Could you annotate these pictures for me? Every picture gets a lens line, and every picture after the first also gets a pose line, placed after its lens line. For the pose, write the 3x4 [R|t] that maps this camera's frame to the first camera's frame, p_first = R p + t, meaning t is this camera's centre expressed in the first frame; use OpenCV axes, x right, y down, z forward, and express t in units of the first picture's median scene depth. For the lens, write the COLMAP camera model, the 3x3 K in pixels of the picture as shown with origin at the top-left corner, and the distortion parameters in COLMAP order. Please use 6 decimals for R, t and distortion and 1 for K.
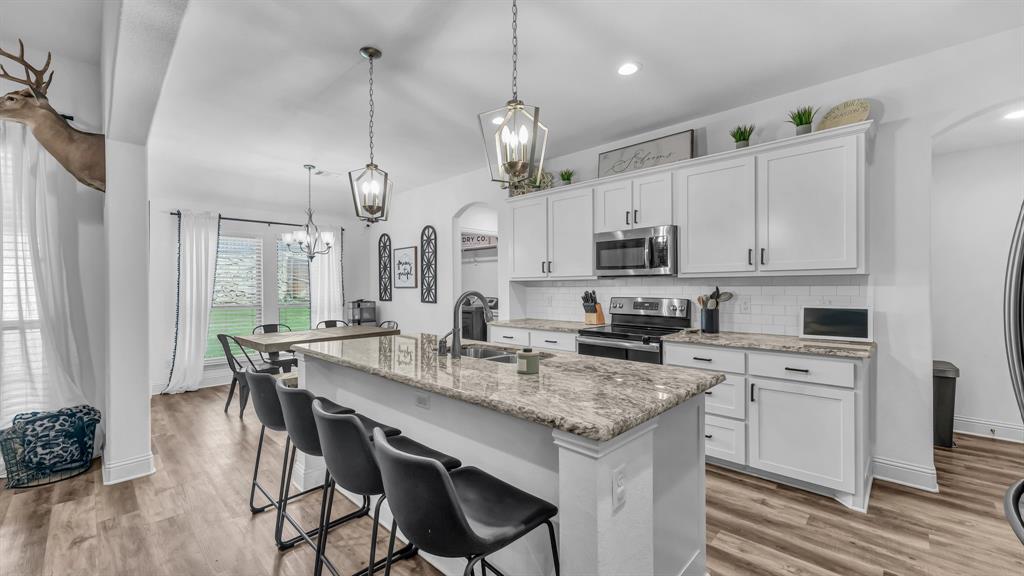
lens RADIAL K [[410.0, 0, 516.7], [0, 410.0, 289.2], [0, 0, 1]] dist [-0.010064, 0.000013]
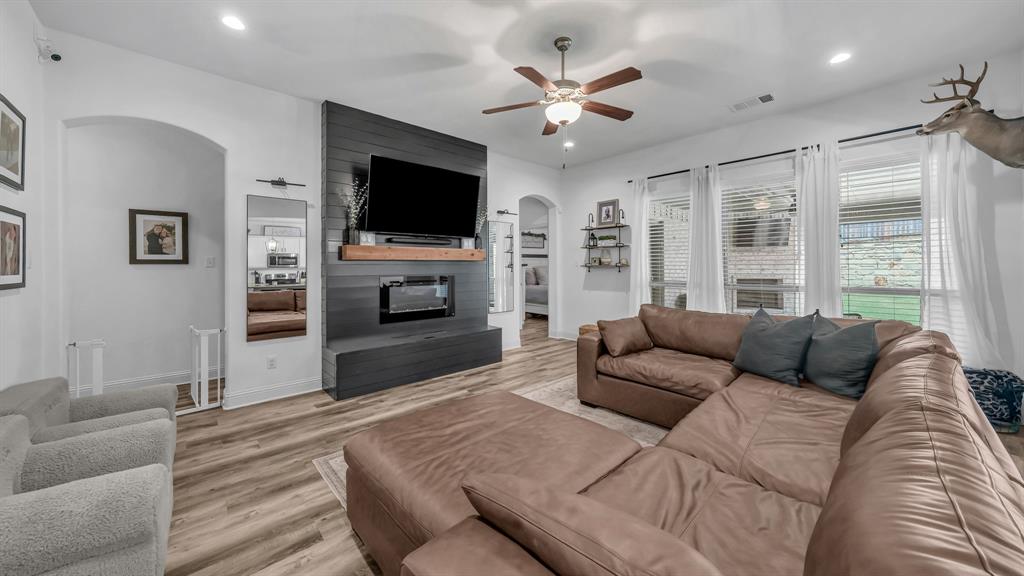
lens RADIAL K [[356.2, 0, 514.0], [0, 356.2, 265.8], [0, 0, 1]] dist [-0.001996, 0.000143]
pose [[-0.064319, 0.002291, -0.997927, -0.022115], [-0.001537, 0.999996, 0.002395, 0.001941], [0.997928, 0.001688, -0.064315, -0.166314]]
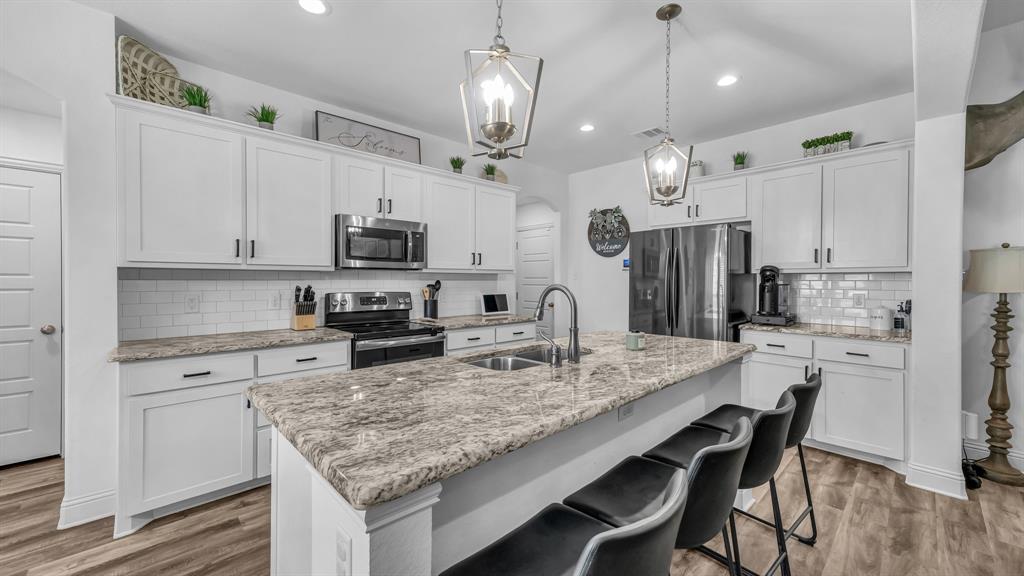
lens RADIAL K [[391.7, 0, 505.1], [0, 391.7, 285.3], [0, 0, 1]] dist [0.012654, -0.007368]
pose [[0.060968, -0.008914, 0.998100, -0.502095], [0.003285, 0.999956, 0.008730, -0.001777], [-0.998134, 0.002746, 0.060995, 0.570481]]
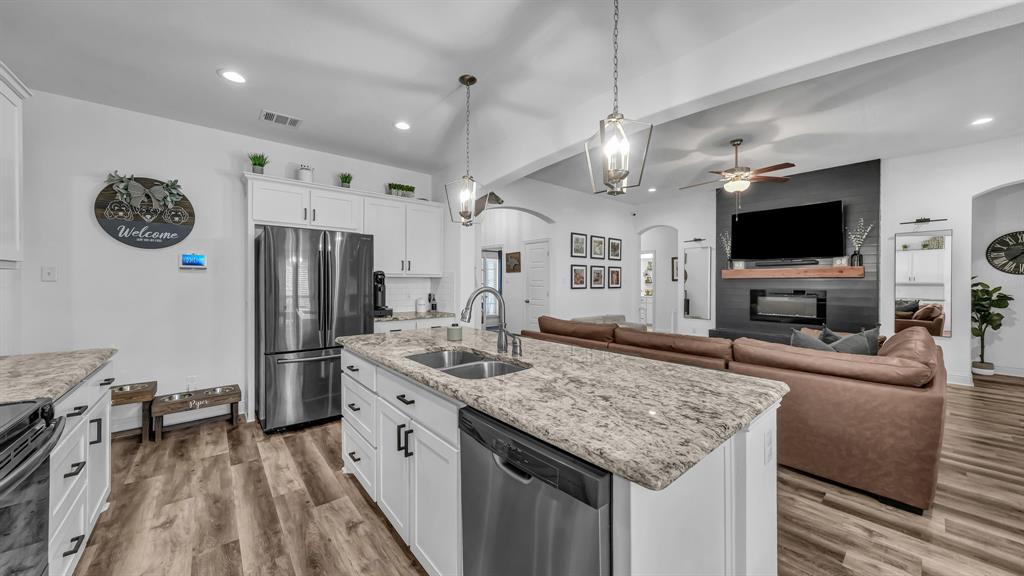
lens RADIAL K [[361.6, 0, 513.8], [0, 361.6, 284.6], [0, 0, 1]] dist [0.001604, 0.000175]
pose [[-0.994528, 0.004108, 0.104385, -0.141850], [0.005307, 0.999923, 0.011210, -0.005999], [-0.104331, 0.011703, -0.994474, 0.976835]]
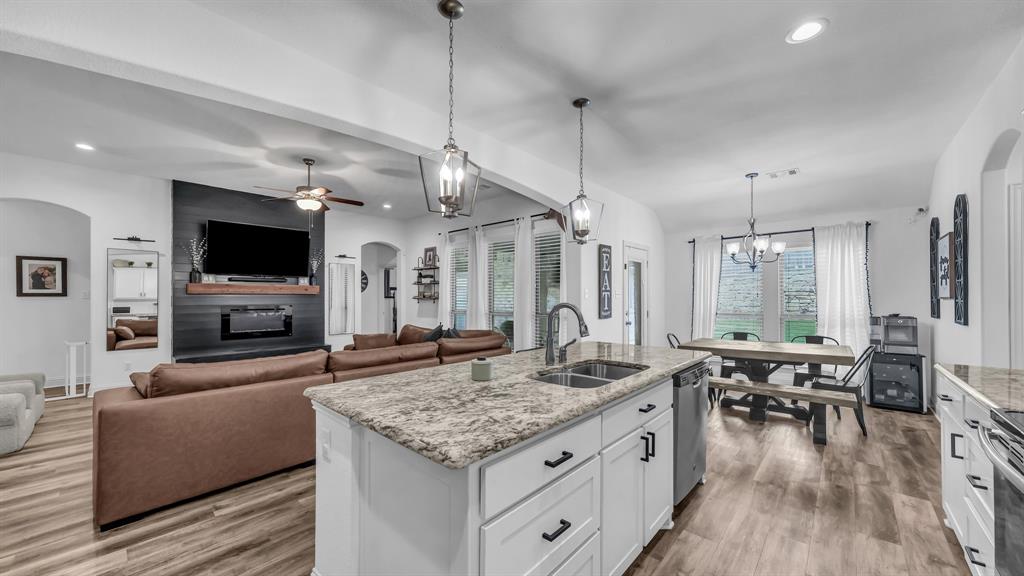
lens RADIAL K [[371.4, 0, 507.3], [0, 371.4, 298.6], [0, 0, 1]] dist [0.000517, 0.000352]
pose [[0.013567, 0.007135, -0.999883, 0.425664], [-0.004118, 0.999966, 0.007080, -0.006982], [0.999899, 0.004021, 0.013596, 0.446515]]
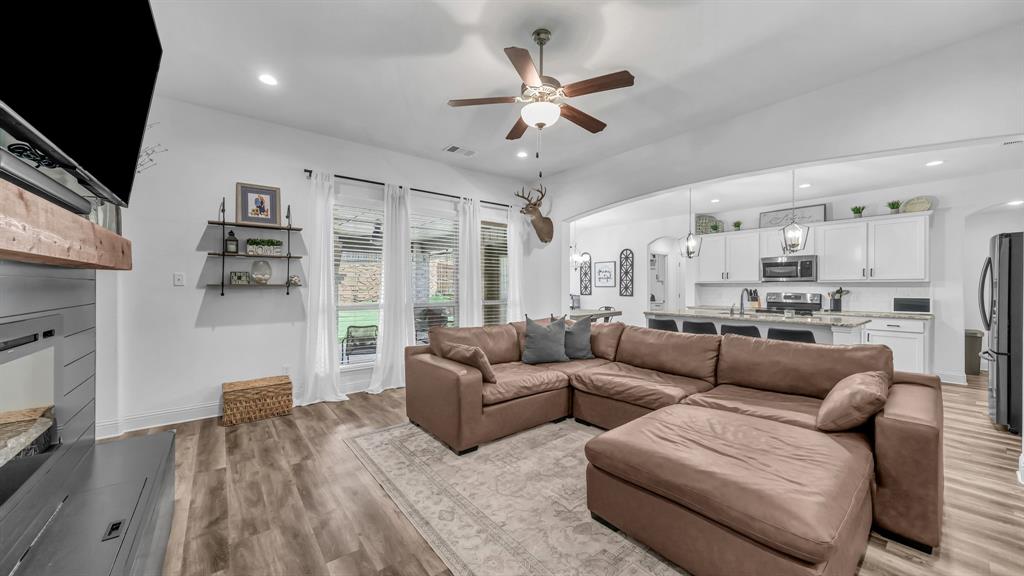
lens RADIAL K [[369.5, 0, 512.0], [0, 369.5, 288.0], [0, 0, 1]] dist [-0.009512, 0.000250]
pose [[0.991587, 0.006914, -0.129260, -0.642281], [-0.007116, 0.999974, -0.001101, 0.008237], [0.129249, 0.002012, 0.991610, -0.714114]]
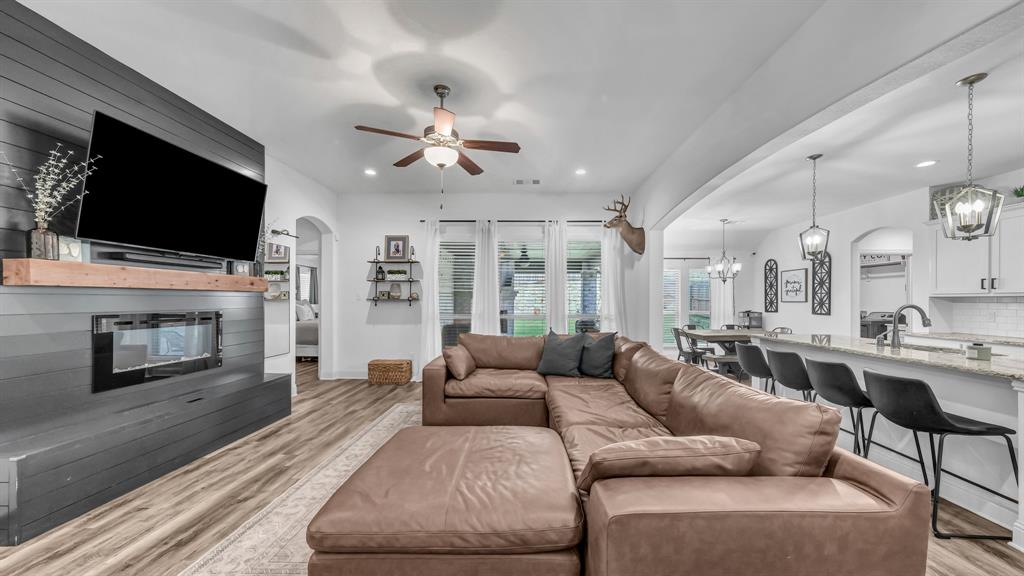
lens RADIAL K [[354.1, 0, 518.7], [0, 354.1, 299.4], [0, 0, 1]] dist [0.000983, 0.000342]
pose [[0.675142, 0.005772, -0.737665, -0.063882], [-0.012373, 0.999917, -0.003500, 0.003370], [0.737584, 0.011490, 0.675158, -0.469058]]
